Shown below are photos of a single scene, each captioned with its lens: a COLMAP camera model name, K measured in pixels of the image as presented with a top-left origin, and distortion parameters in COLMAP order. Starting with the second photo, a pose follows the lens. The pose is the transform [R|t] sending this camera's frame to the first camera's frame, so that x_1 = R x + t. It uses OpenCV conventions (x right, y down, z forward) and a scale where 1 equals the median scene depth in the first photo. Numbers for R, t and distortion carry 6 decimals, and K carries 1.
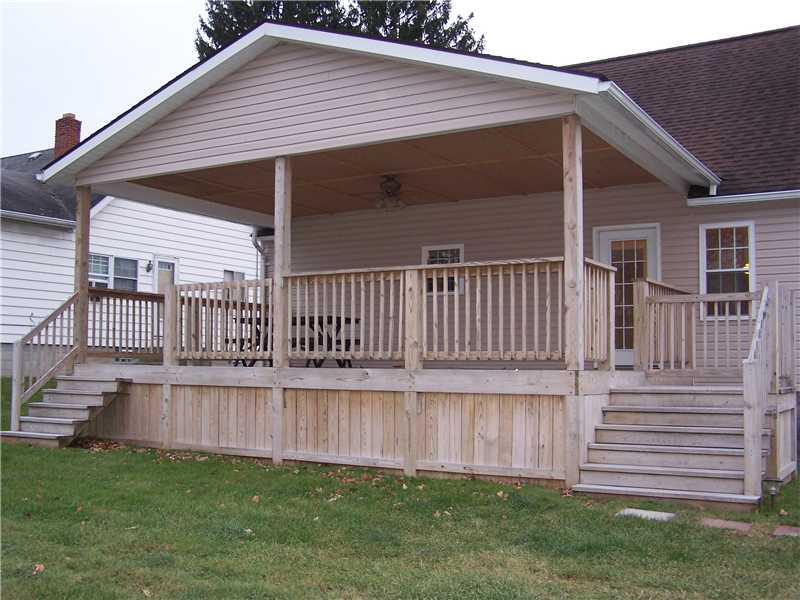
lens RADIAL K [[891.8, 0, 400.0], [0, 891.8, 300.0], [0, 0, 1]] dist [-0.125285, 0.038551]
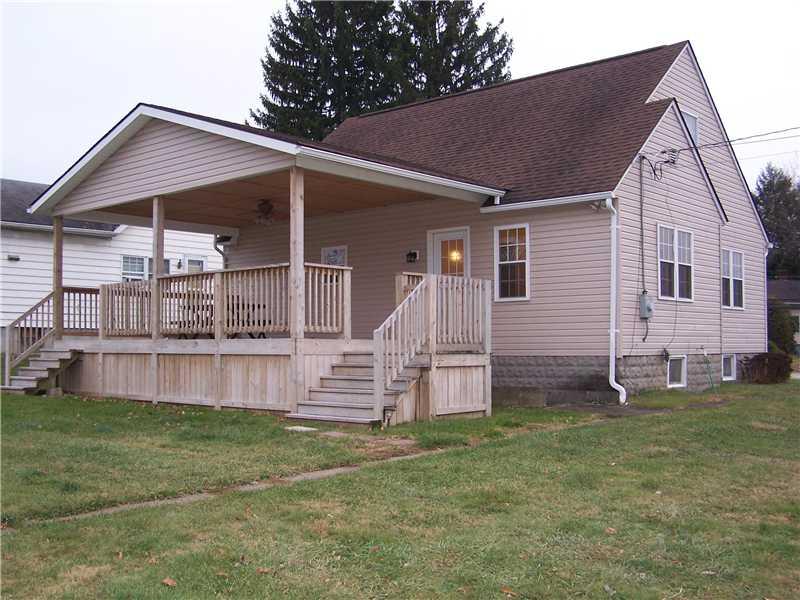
lens RADIAL K [[891.8, 0, 400.0], [0, 891.8, 300.0], [0, 0, 1]] dist [-0.125285, 0.038551]
pose [[0.984676, -0.020222, -0.173219, 0.468310], [0.023750, 0.999550, 0.018319, -0.006654], [0.172771, -0.022152, 0.984713, -0.335418]]
